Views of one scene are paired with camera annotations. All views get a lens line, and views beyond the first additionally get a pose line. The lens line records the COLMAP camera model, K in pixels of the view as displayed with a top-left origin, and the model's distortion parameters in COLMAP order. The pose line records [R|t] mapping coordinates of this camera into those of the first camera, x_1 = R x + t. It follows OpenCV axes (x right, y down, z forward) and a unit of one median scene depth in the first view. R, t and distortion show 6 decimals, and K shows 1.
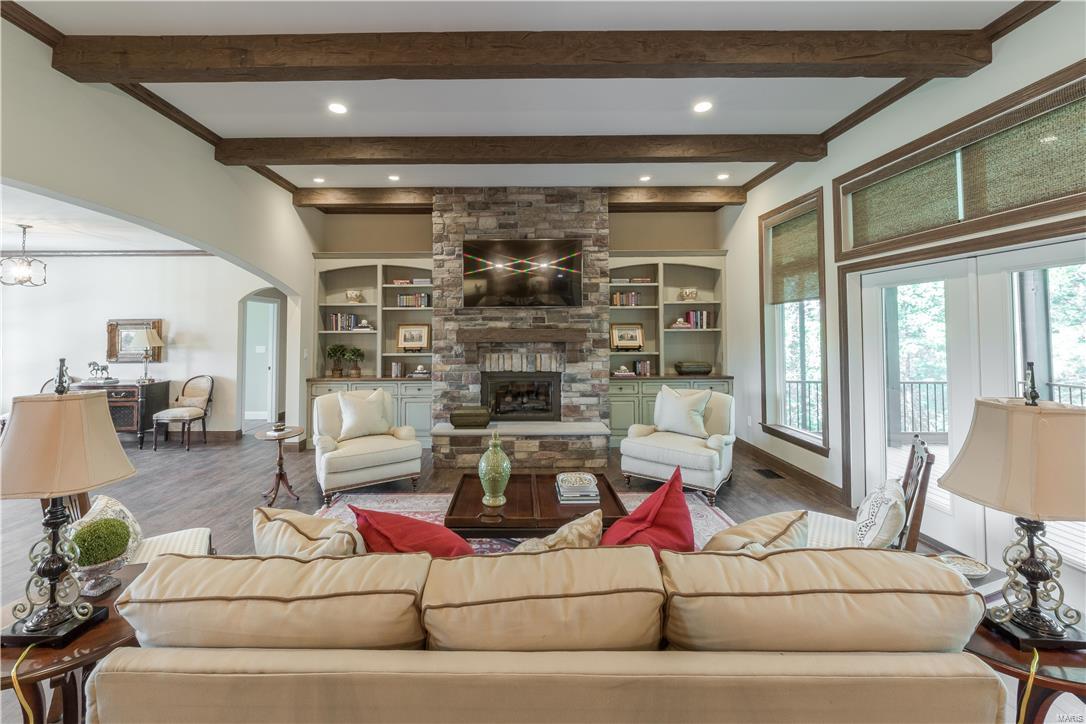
lens RADIAL K [[421.3, 0, 513.5], [0, 421.3, 320.3], [0, 0, 1]] dist [0.002841, -0.001867]
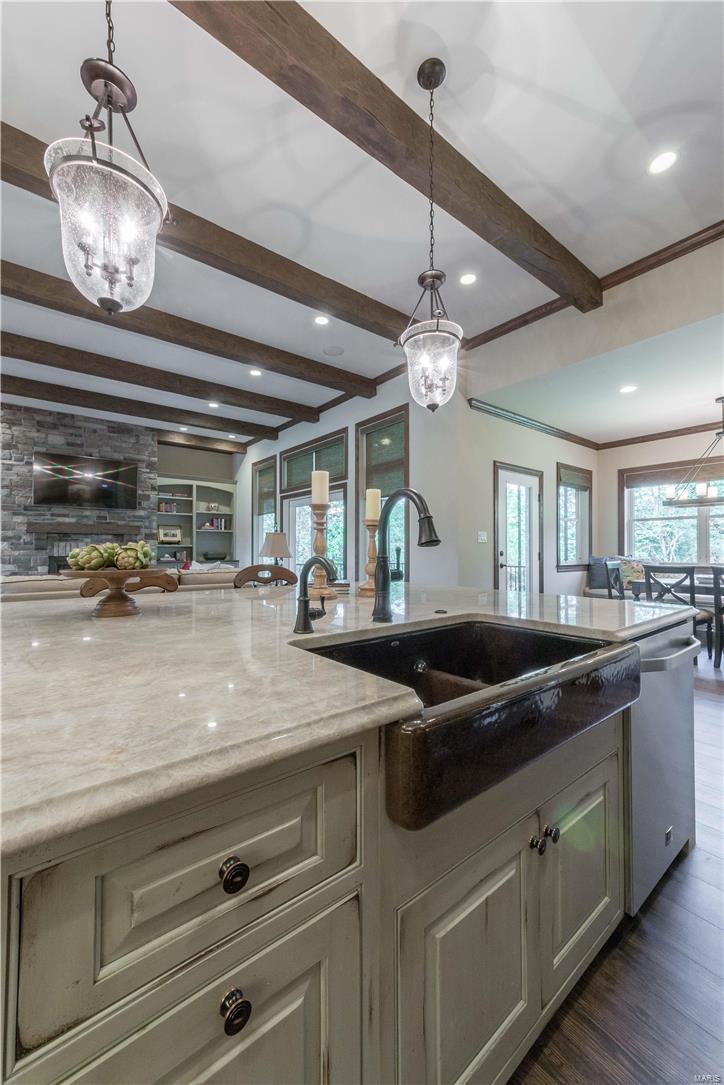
lens RADIAL K [[420.9, 0, 351.8], [0, 420.9, 548.0], [0, 0, 1]] dist [0.002841, -0.001867]
pose [[0.782940, 0.006740, 0.622061, -0.151499], [-0.018662, 0.999746, 0.012656, 0.062893], [-0.621818, -0.021518, 0.782866, -0.561797]]
